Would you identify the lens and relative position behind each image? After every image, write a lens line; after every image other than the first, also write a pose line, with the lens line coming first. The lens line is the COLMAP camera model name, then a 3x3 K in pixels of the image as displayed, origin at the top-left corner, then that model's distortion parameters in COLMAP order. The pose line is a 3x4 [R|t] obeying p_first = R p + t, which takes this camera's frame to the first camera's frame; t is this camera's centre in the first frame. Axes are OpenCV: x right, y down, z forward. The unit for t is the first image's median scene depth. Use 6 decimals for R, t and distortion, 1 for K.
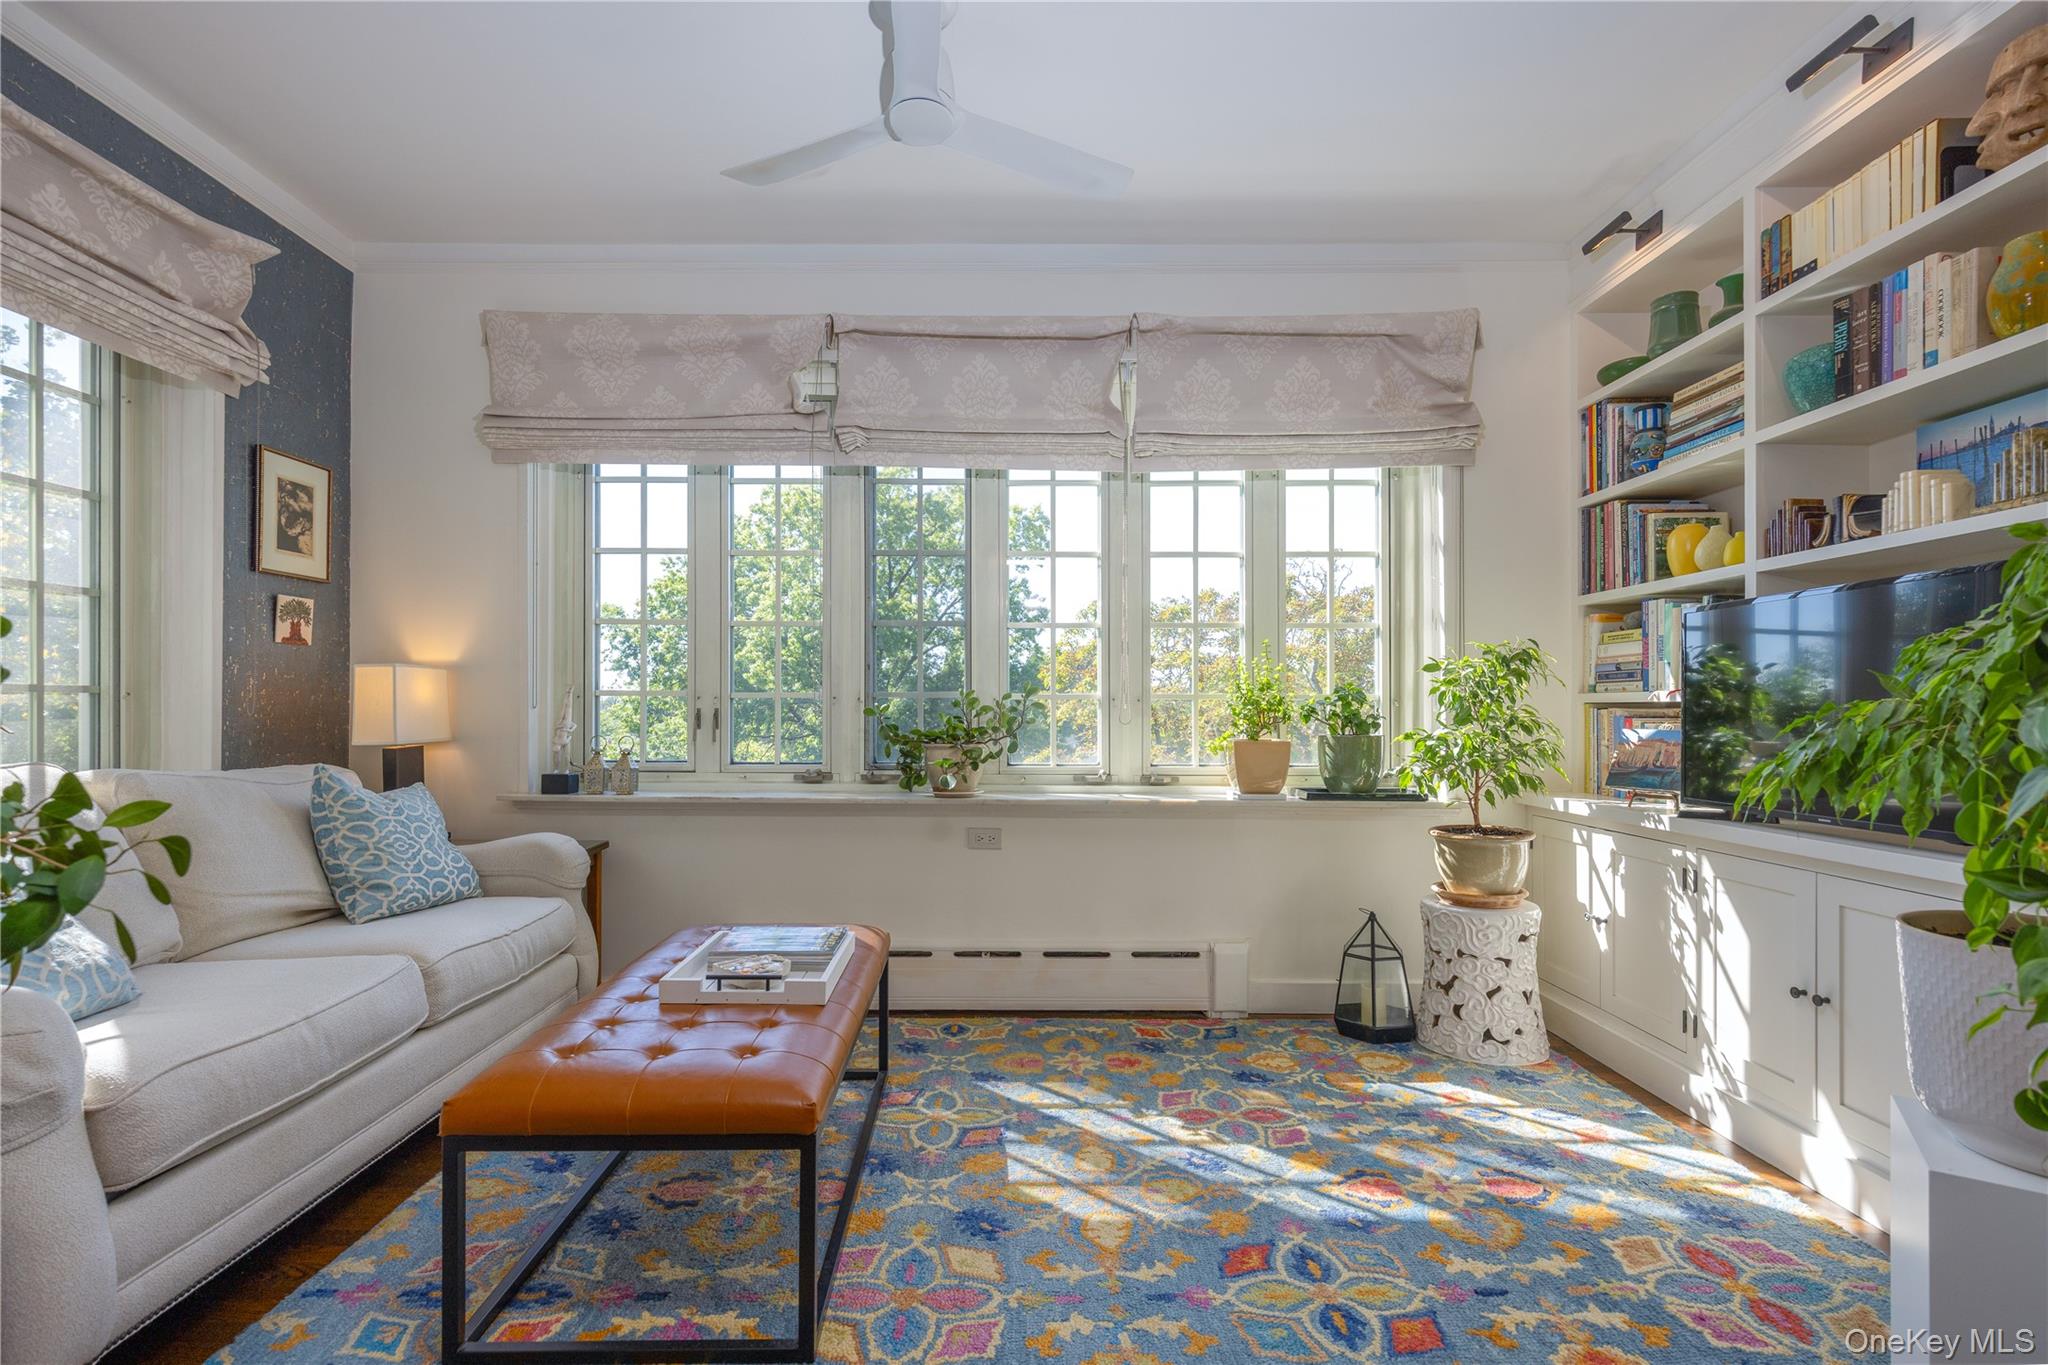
lens RADIAL K [[943.2, 0, 1024.0], [0, 943.2, 682.5], [0, 0, 1]] dist [0.002428, -0.000031]
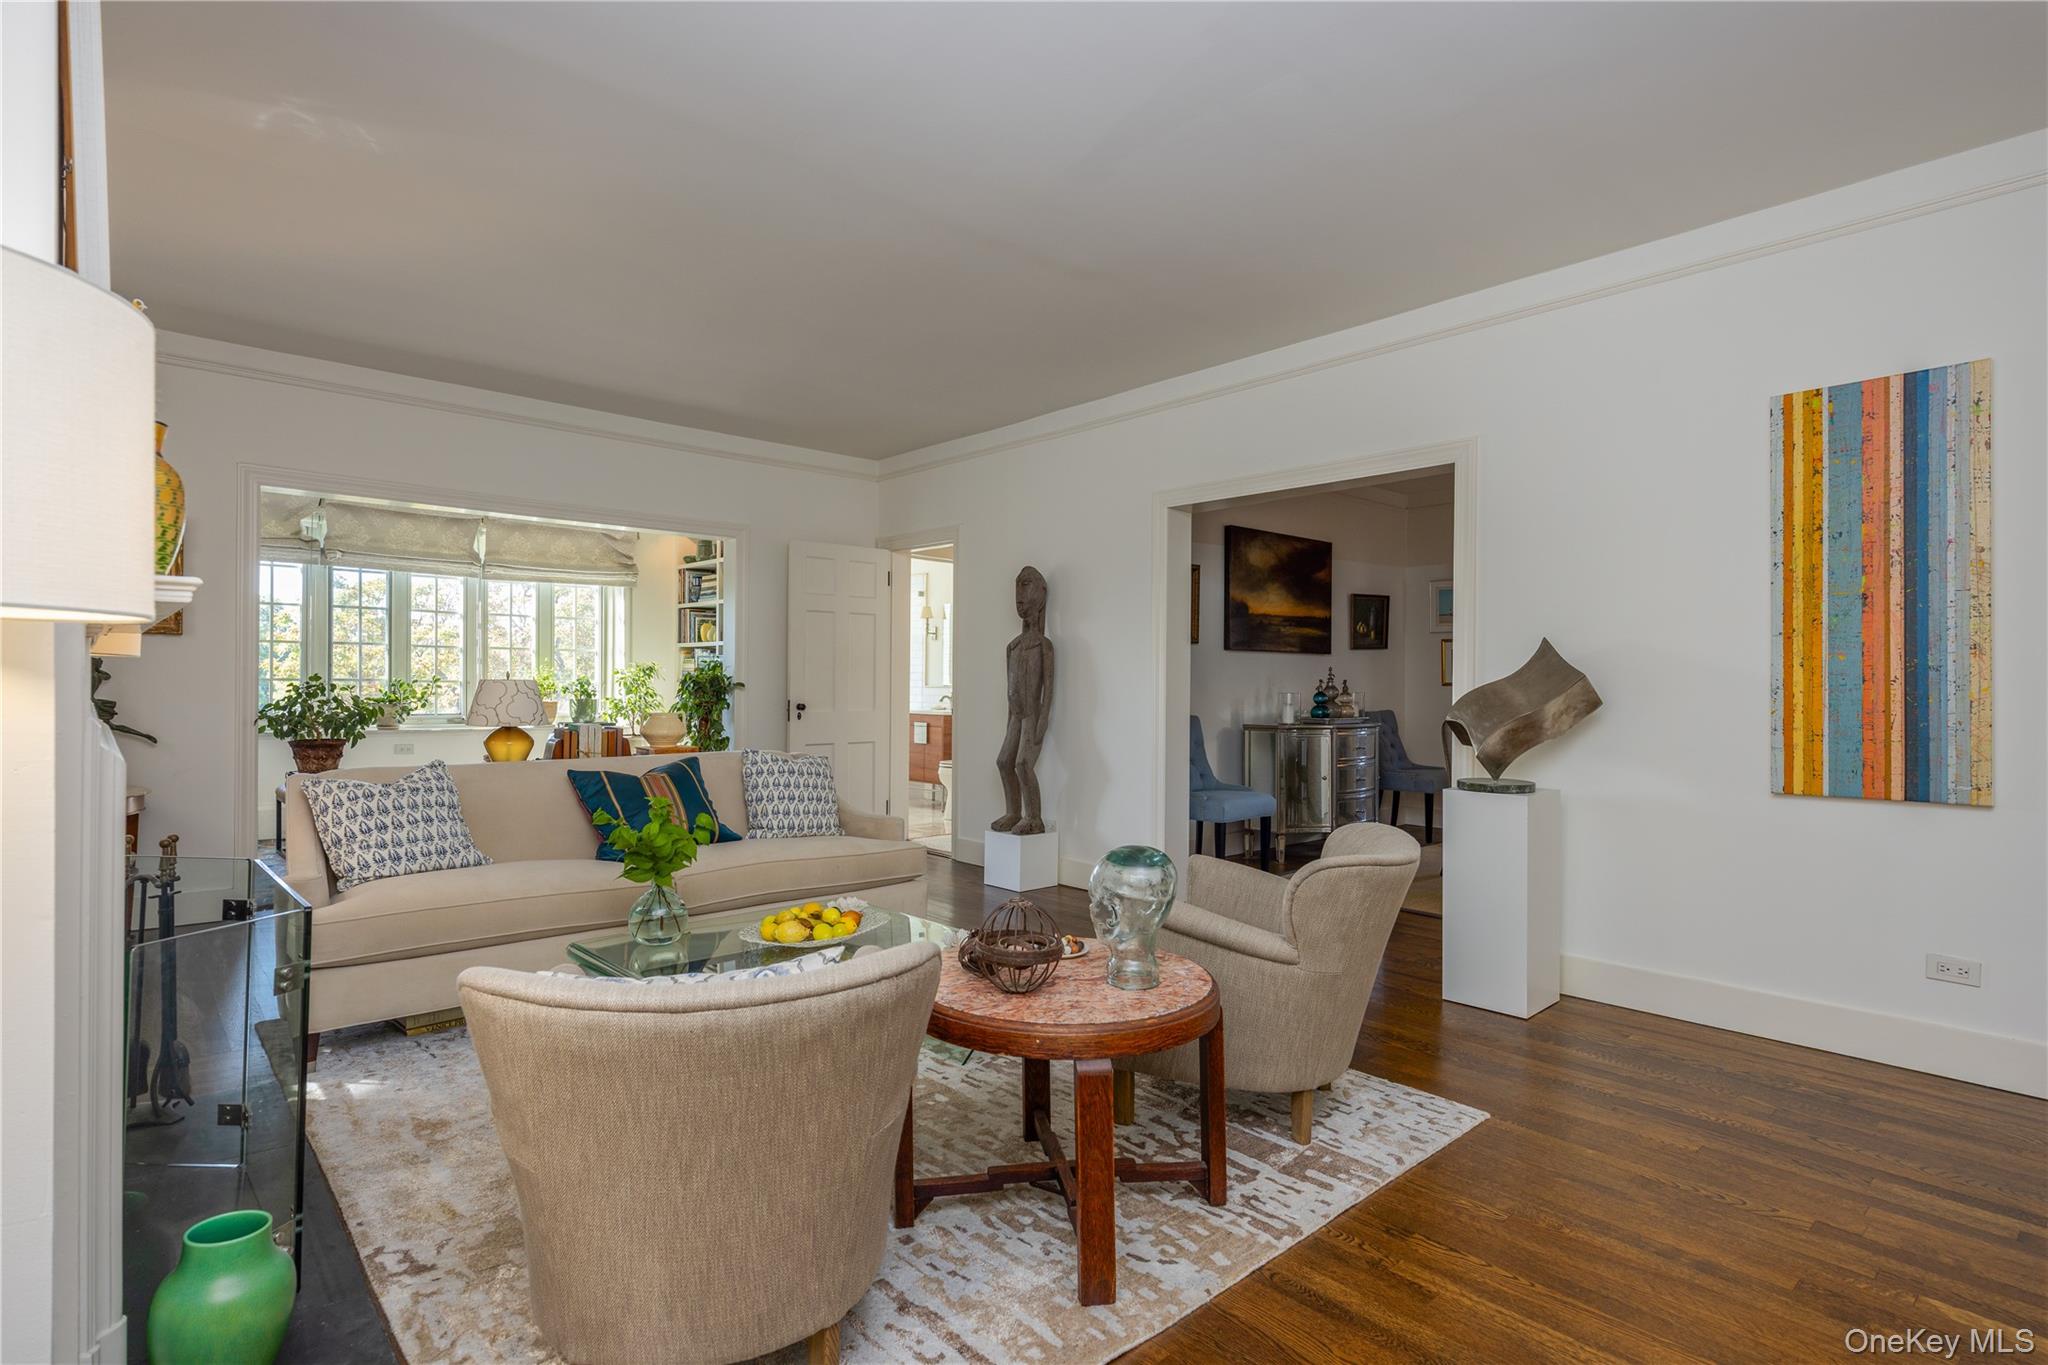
lens RADIAL K [[1024.3, 0, 1024.0], [0, 1024.3, 682.5], [0, 0, 1]] dist [-0.000475, -0.000095]
pose [[0.756138, 0.006979, 0.654375, -0.505958], [-0.024121, 0.999561, 0.017211, -0.057408], [-0.653968, -0.028798, 0.755974, -1.687121]]
